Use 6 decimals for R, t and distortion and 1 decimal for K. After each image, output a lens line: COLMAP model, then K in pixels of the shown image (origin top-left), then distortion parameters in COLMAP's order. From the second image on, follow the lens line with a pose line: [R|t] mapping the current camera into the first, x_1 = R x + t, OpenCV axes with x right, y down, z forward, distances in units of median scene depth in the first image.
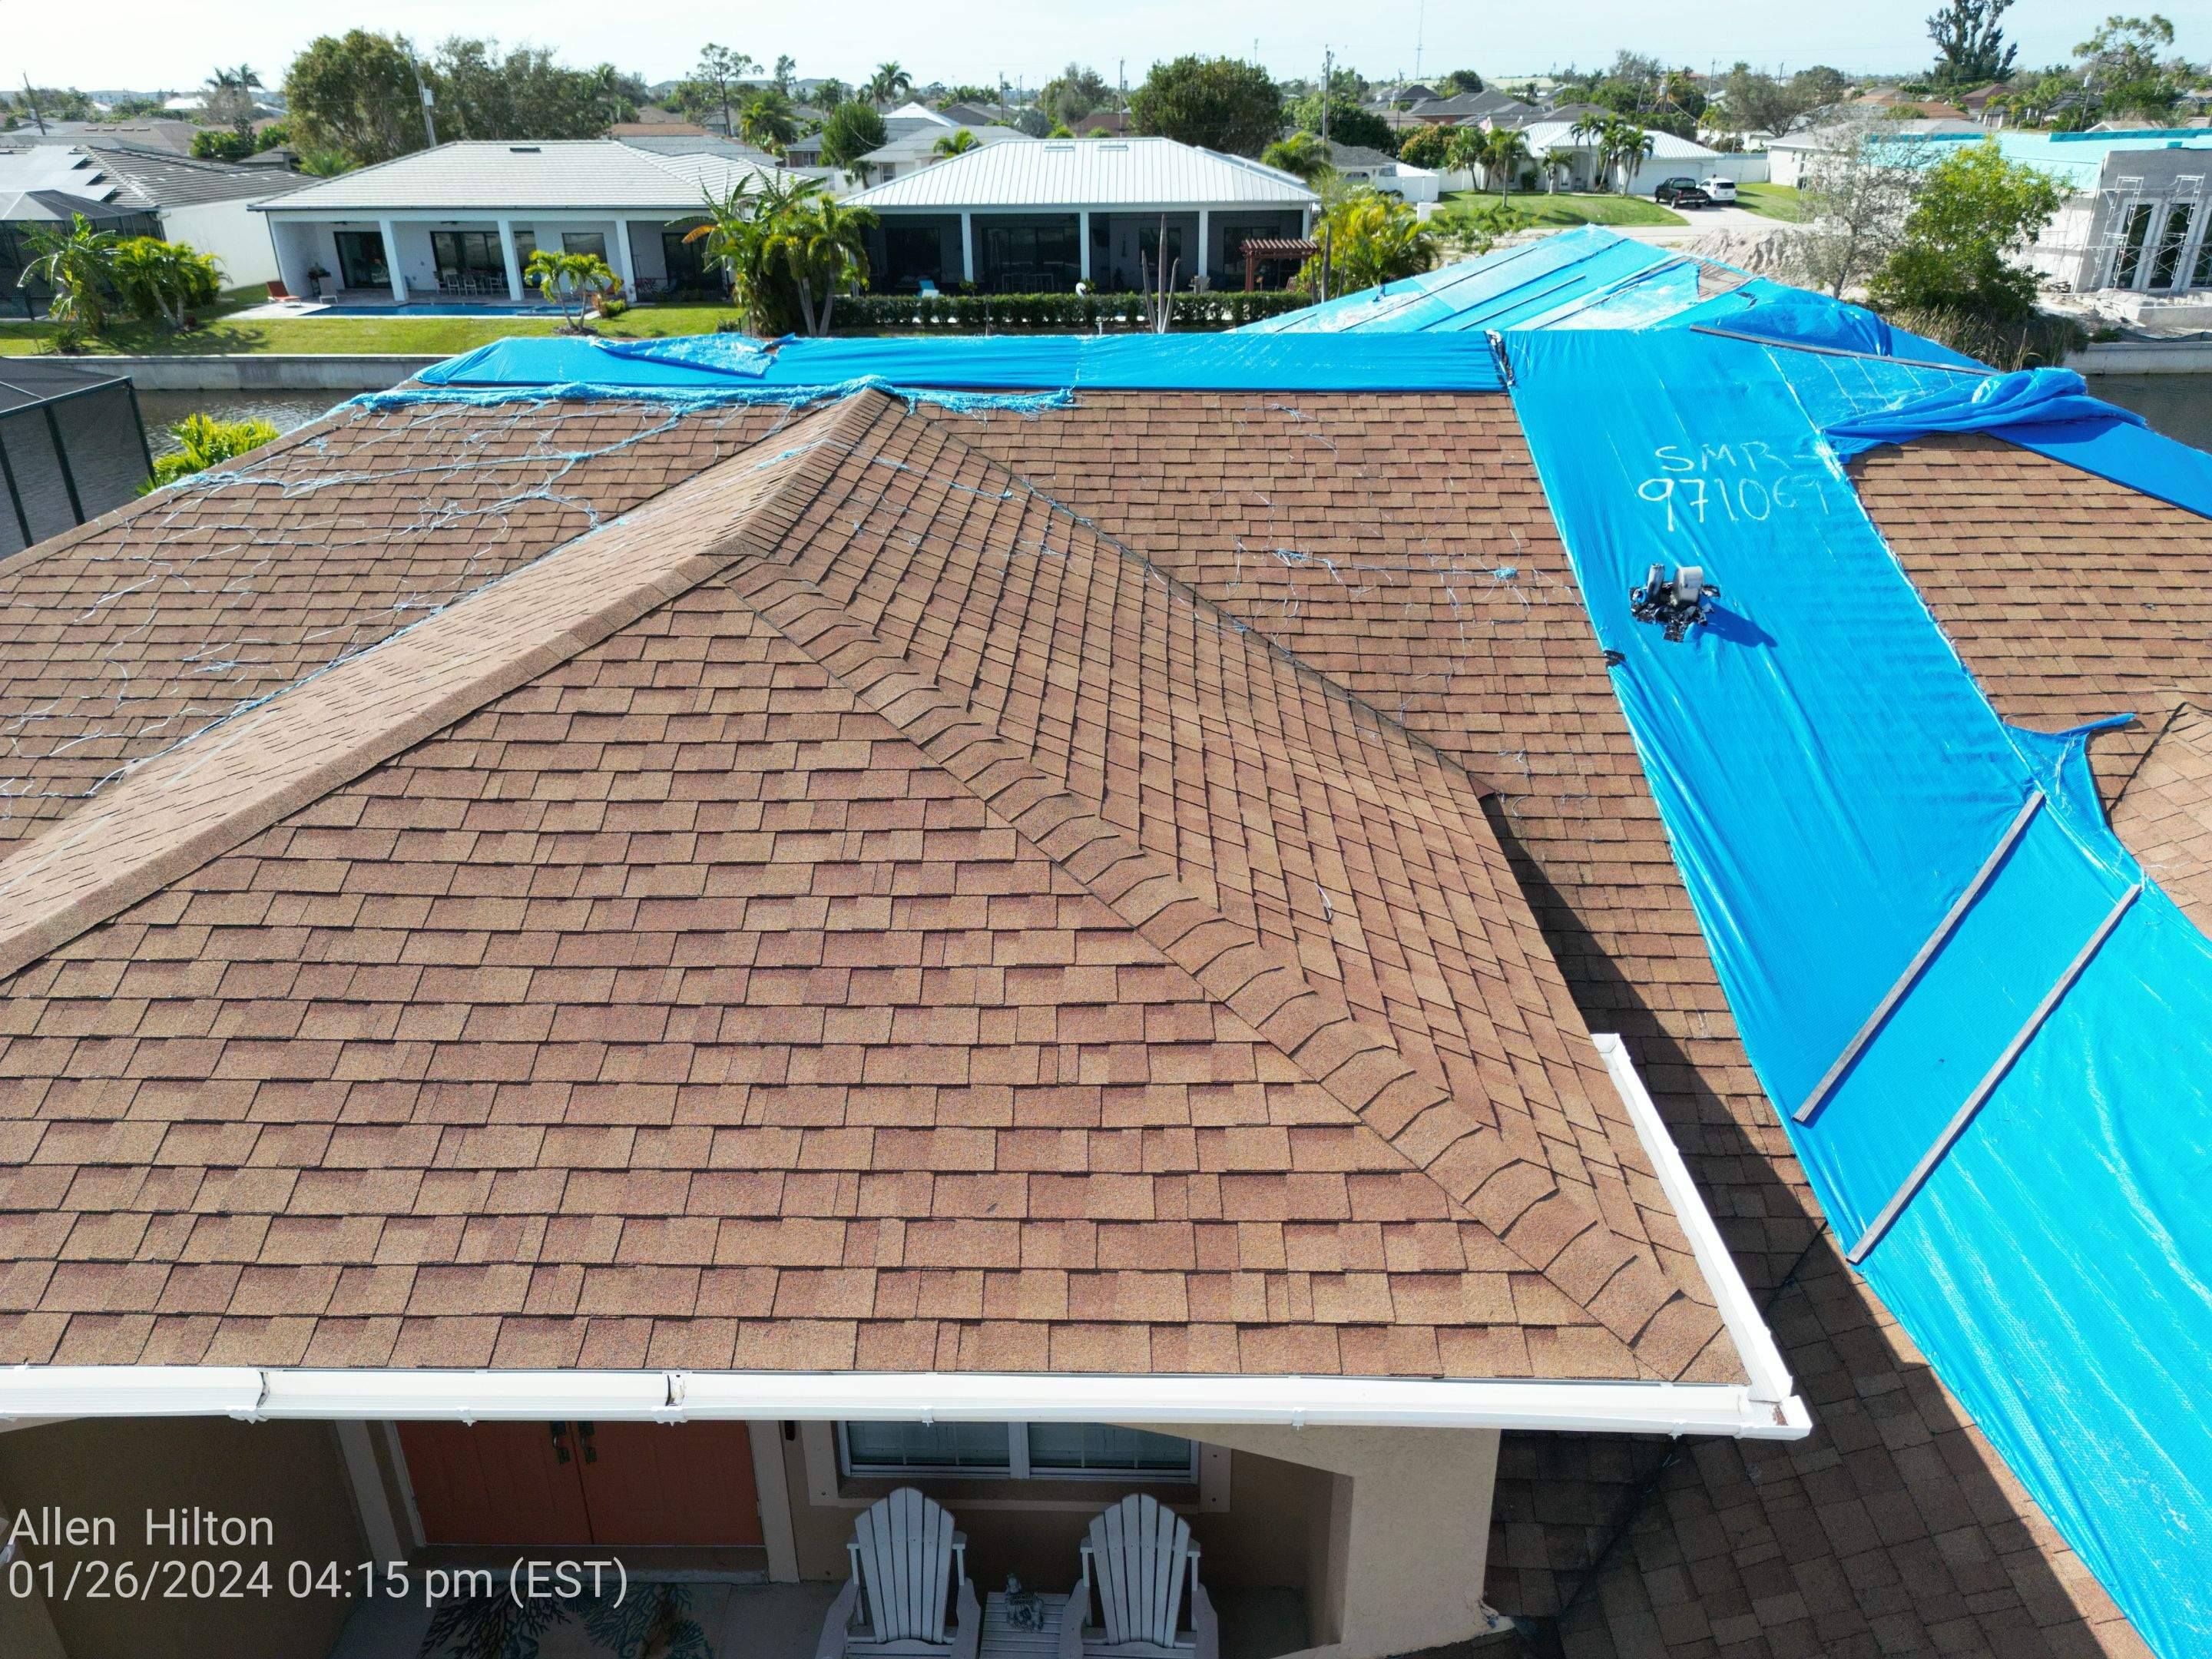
lens RADIAL K [[1555.7, 0, 1104.4], [0, 1555.7, 831.1], [0, 0, 1]] dist [0.066224, -0.064699]
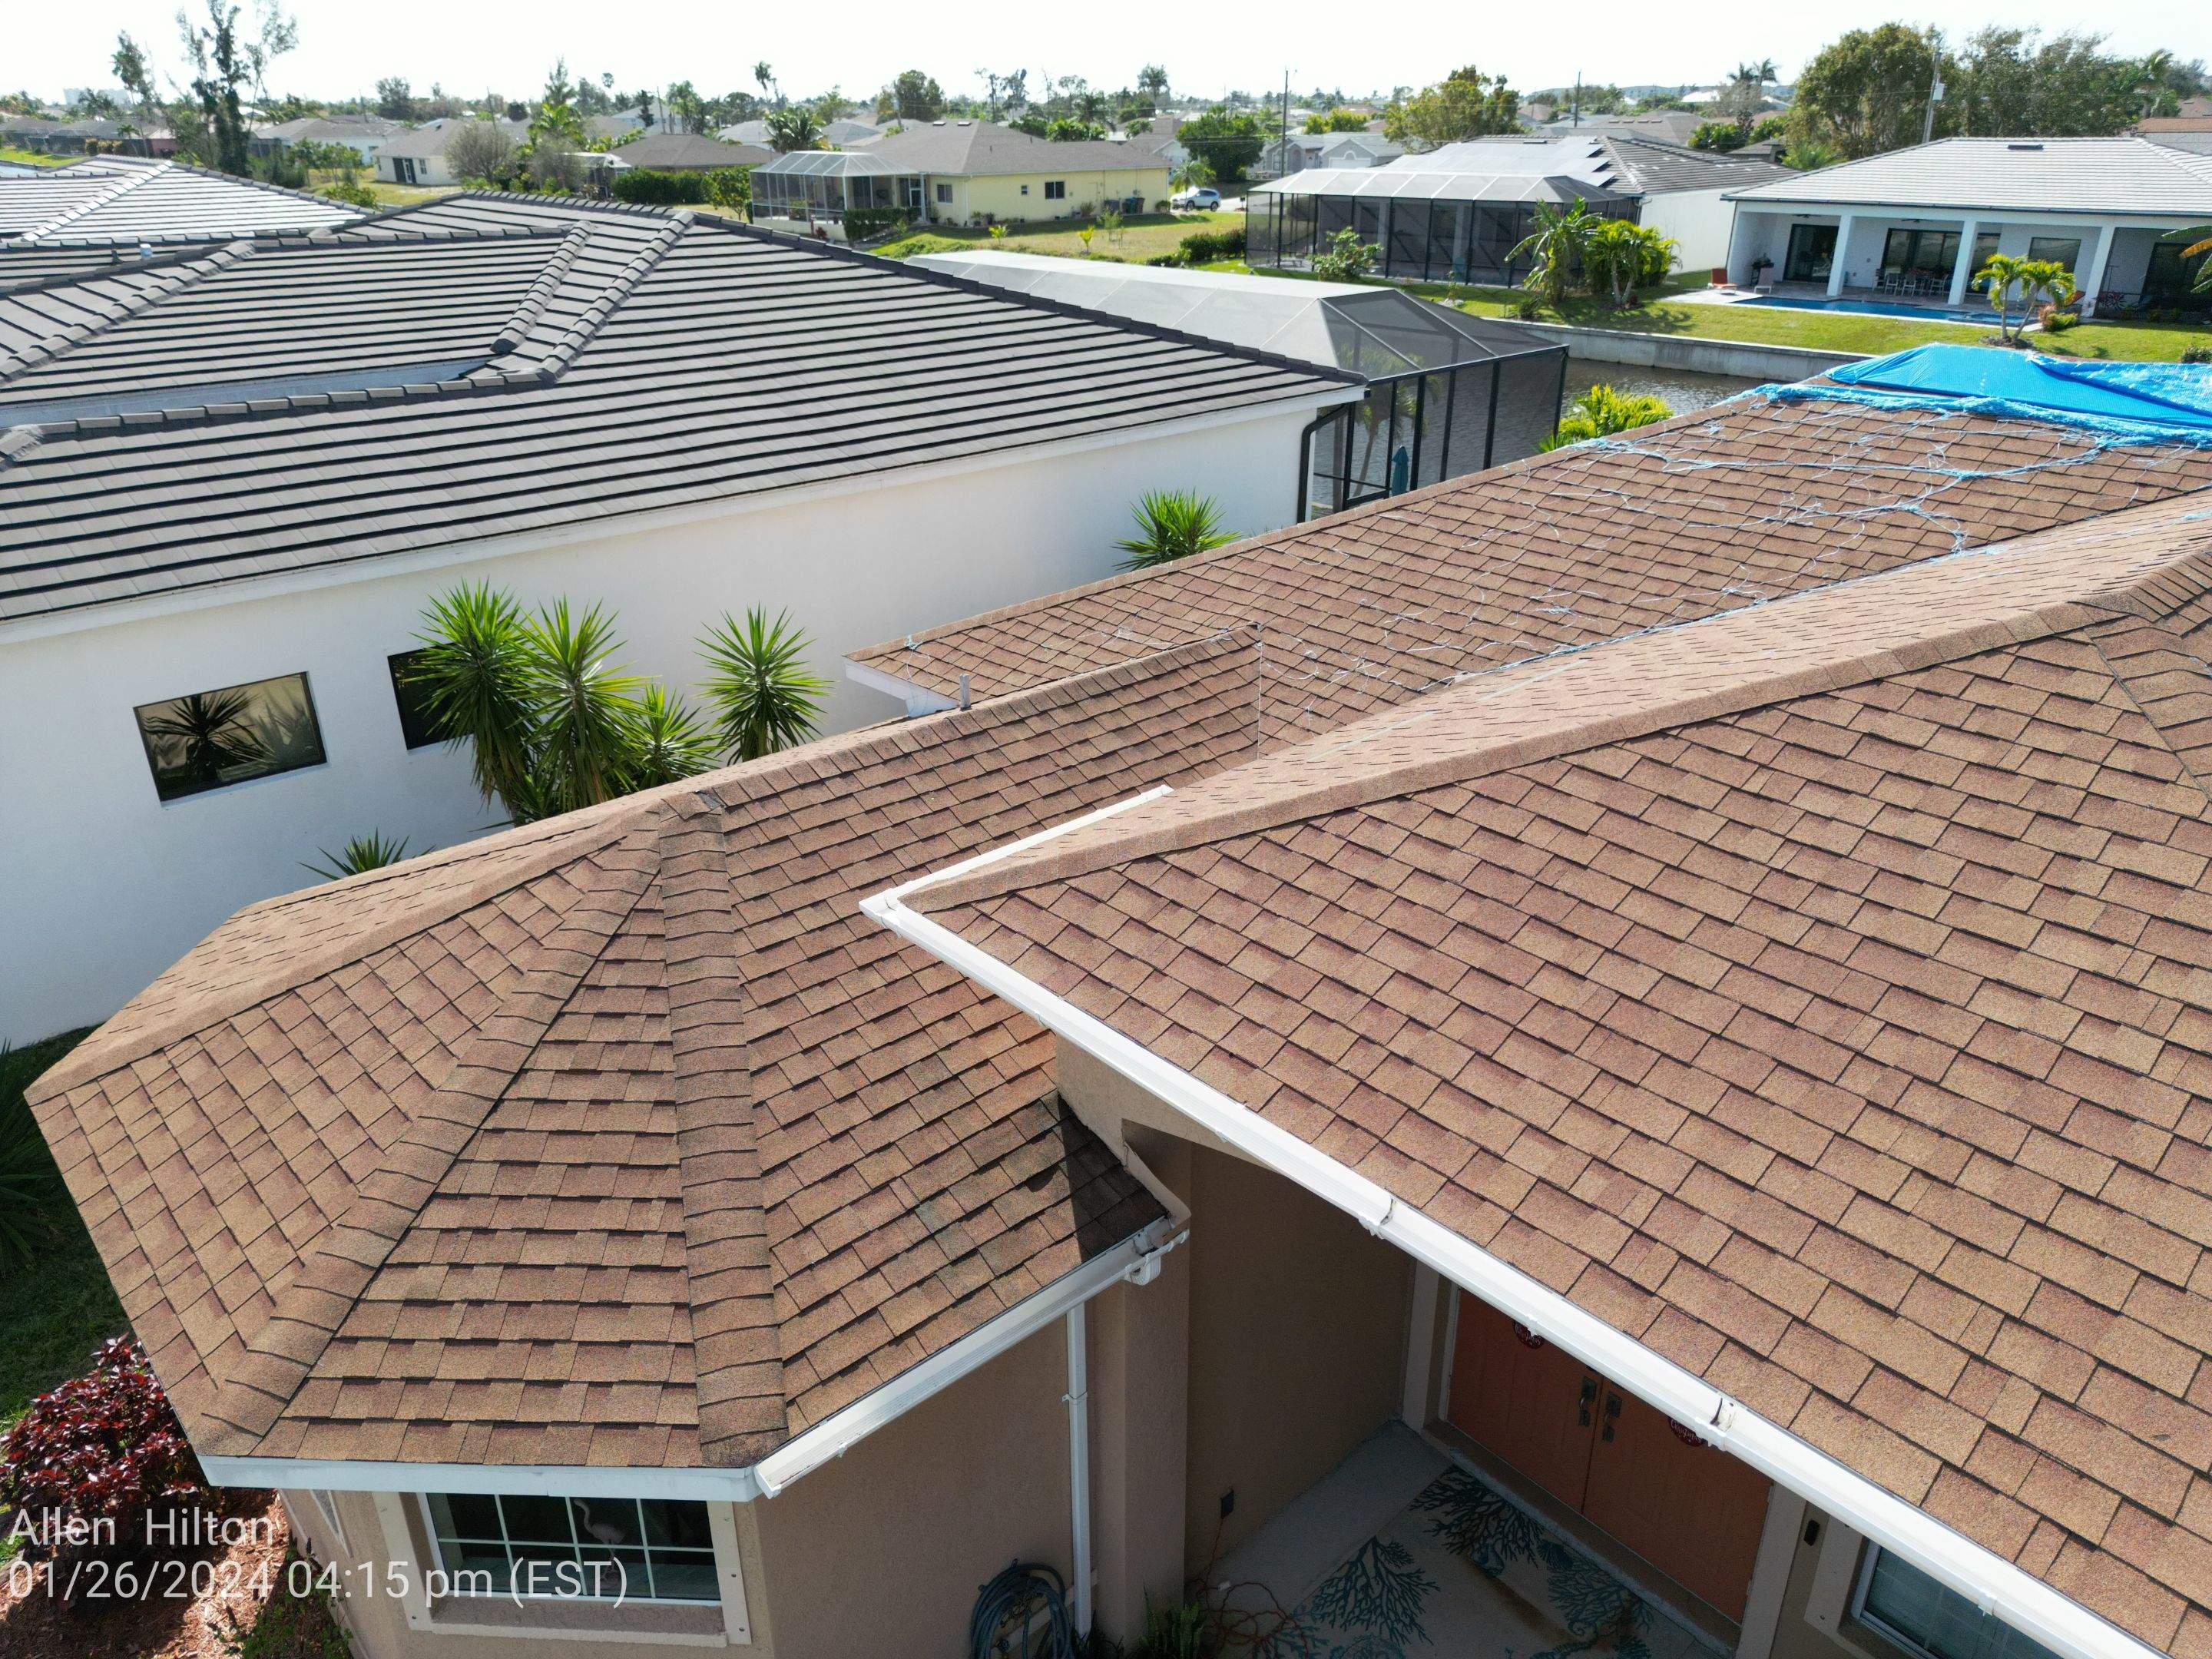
lens RADIAL K [[1555.7, 0, 1104.4], [0, 1555.7, 831.1], [0, 0, 1]] dist [0.066224, -0.064699]
pose [[0.685585, 0.312502, -0.657507, -0.001828], [-0.310301, 0.942466, 0.124386, 0.003519], [0.658549, 0.118748, 0.743110, -0.012069]]
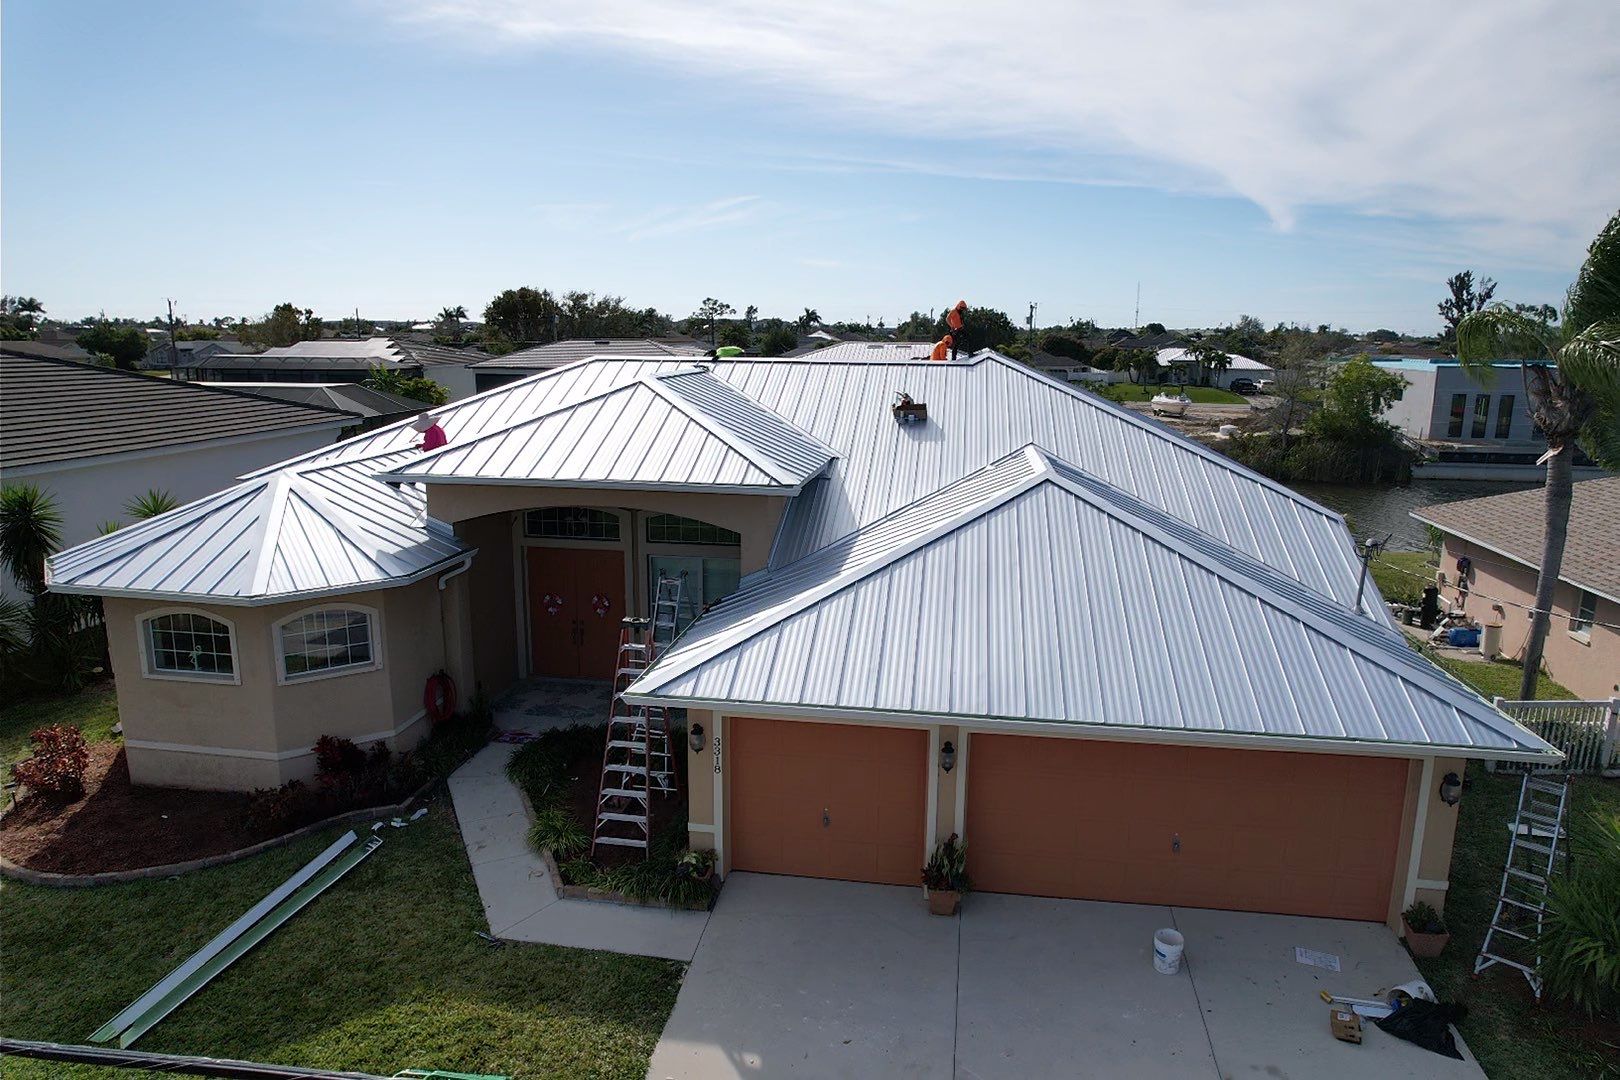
lens RADIAL K [[1038.3, 0, 811.8], [0, 1038.3, 538.2], [0, 0, 1]] dist [-0.074283, 0.065094]
pose [[0.991814, 0.047262, -0.118625, 0.356986], [-0.074062, 0.969678, -0.232893, 0.542783], [0.104021, 0.239773, 0.965240, -0.982389]]
